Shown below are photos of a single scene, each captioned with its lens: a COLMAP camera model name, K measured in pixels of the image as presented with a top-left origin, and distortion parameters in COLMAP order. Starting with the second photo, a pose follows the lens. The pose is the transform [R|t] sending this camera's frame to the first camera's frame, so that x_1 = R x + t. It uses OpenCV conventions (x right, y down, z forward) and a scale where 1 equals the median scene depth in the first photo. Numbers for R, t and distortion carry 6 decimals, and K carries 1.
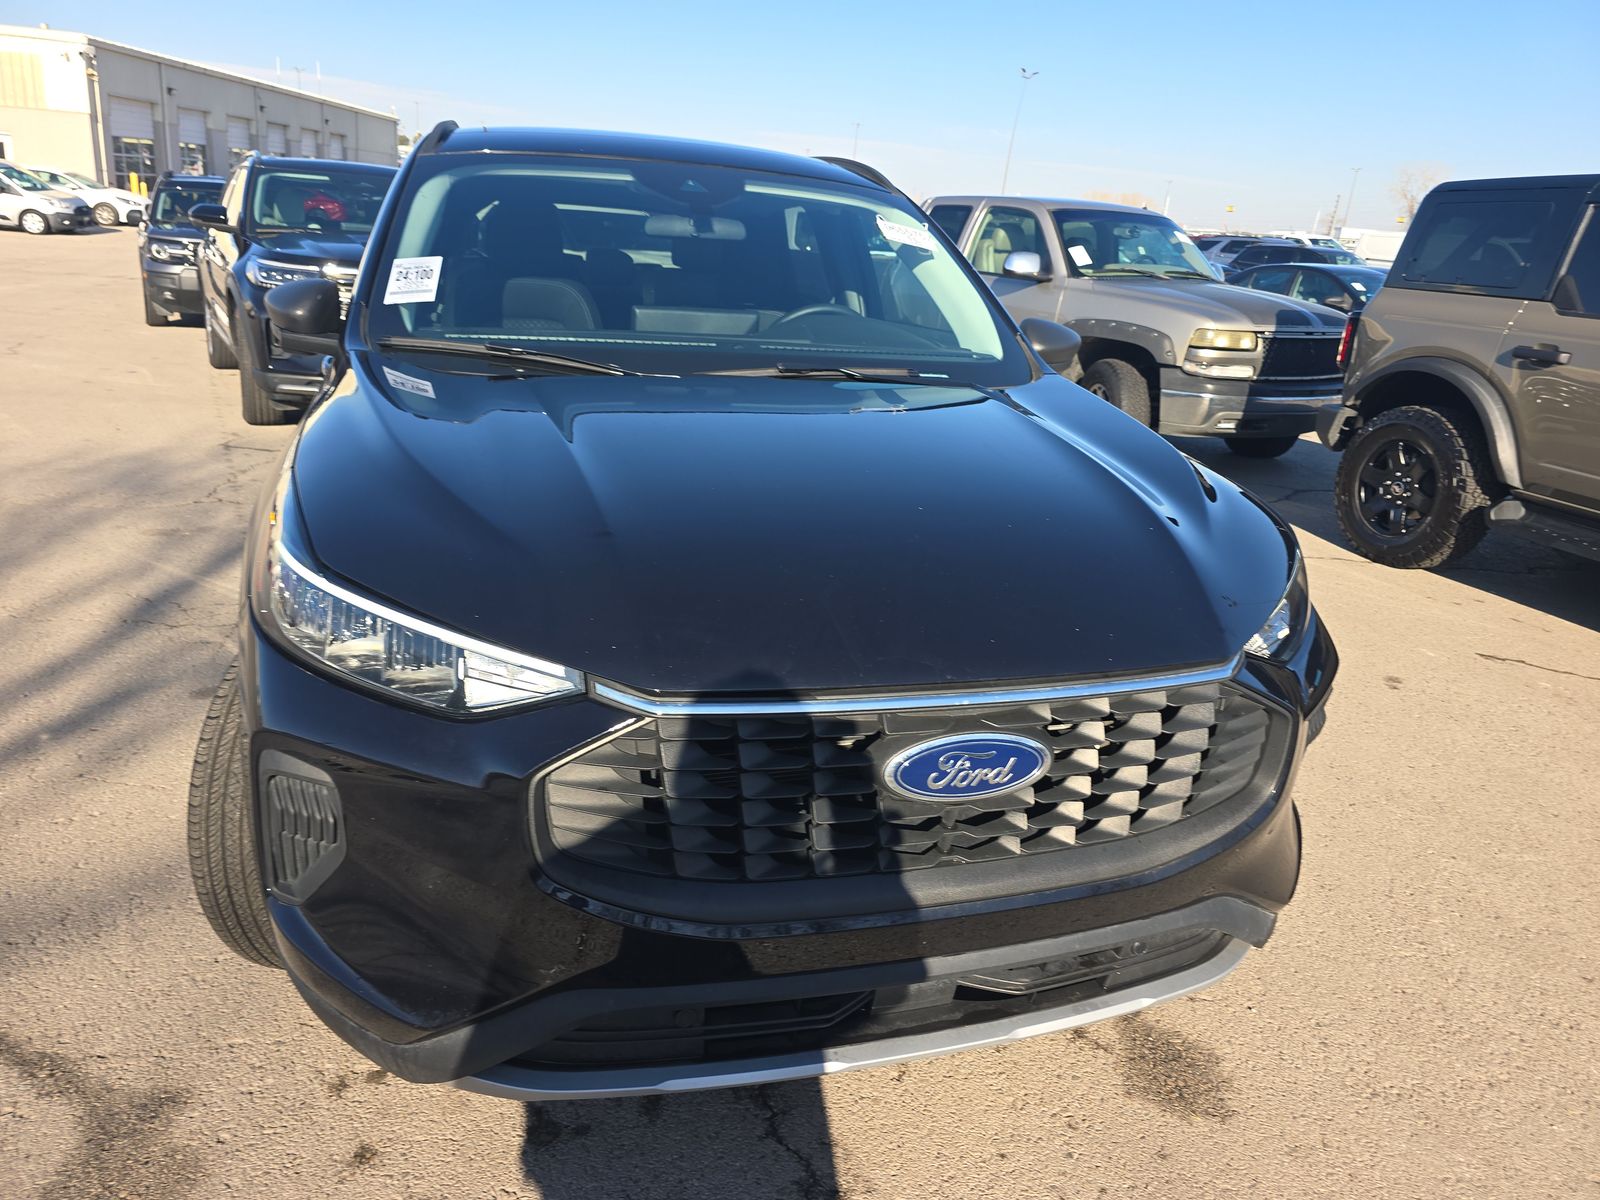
lens RADIAL K [[1066.9, 0, 807.6], [0, 1066.9, 595.6], [0, 0, 1]] dist [0.055467, -0.046185]
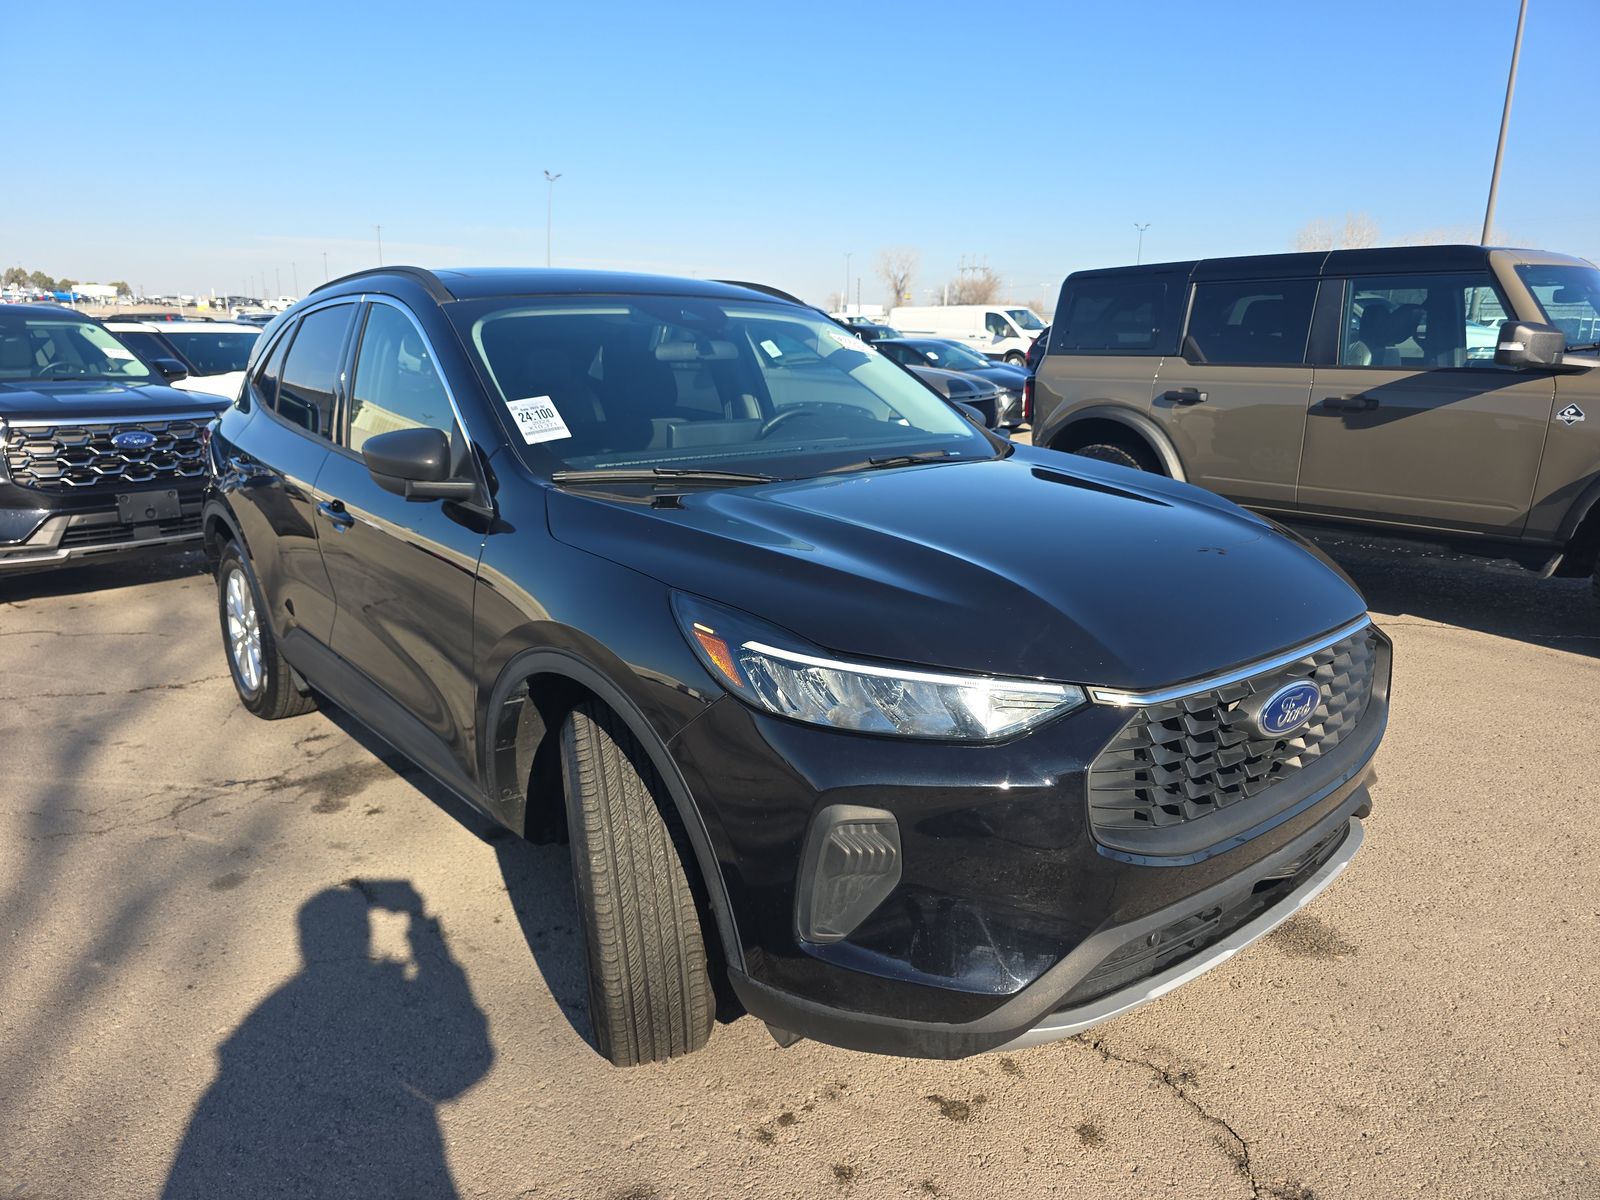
lens RADIAL K [[1066.9, 0, 807.6], [0, 1066.9, 595.6], [0, 0, 1]] dist [0.055467, -0.046185]
pose [[0.920557, -0.157125, 0.357614, -0.526425], [0.184817, 0.981770, -0.044389, -0.023045], [-0.344120, 0.106956, 0.932814, -0.073091]]
